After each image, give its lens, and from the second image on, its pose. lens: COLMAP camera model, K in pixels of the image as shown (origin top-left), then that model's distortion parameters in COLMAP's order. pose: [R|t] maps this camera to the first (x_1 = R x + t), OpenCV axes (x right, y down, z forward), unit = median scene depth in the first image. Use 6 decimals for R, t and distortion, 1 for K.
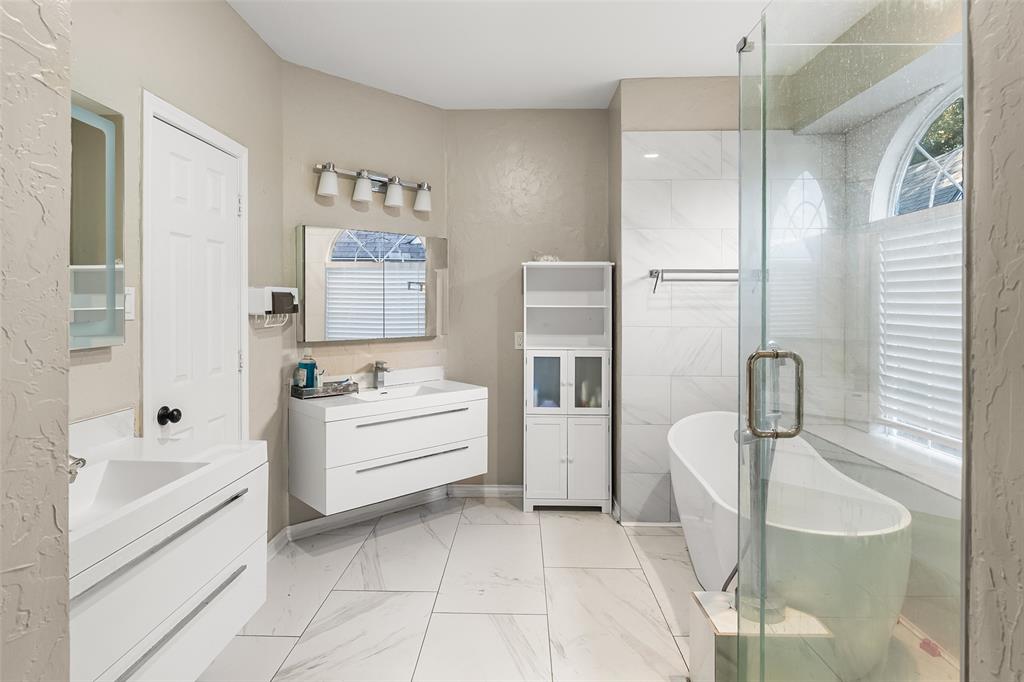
lens RADIAL K [[553.8, 0, 502.9], [0, 553.8, 309.0], [0, 0, 1]] dist [-0.002240, 0.000212]
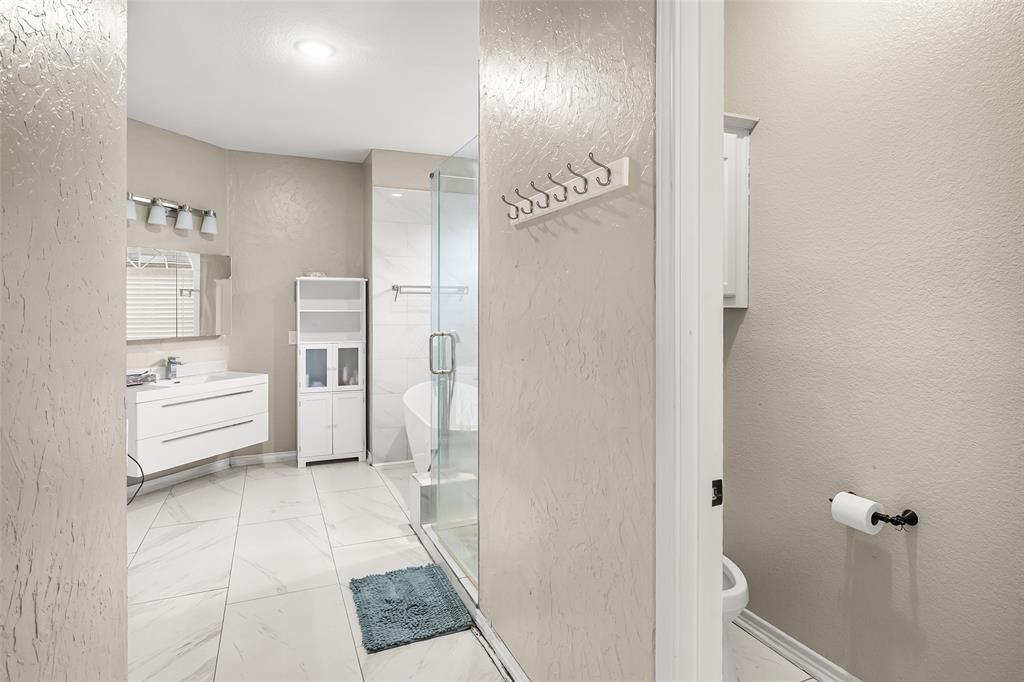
lens RADIAL K [[553.8, 0, 502.9], [0, 553.8, 309.0], [0, 0, 1]] dist [-0.002240, 0.000212]
pose [[0.908170, -0.001897, 0.418598, -0.069957], [0.004478, 0.999977, -0.005183, -0.000539], [-0.418578, 0.006581, 0.908157, -0.394411]]
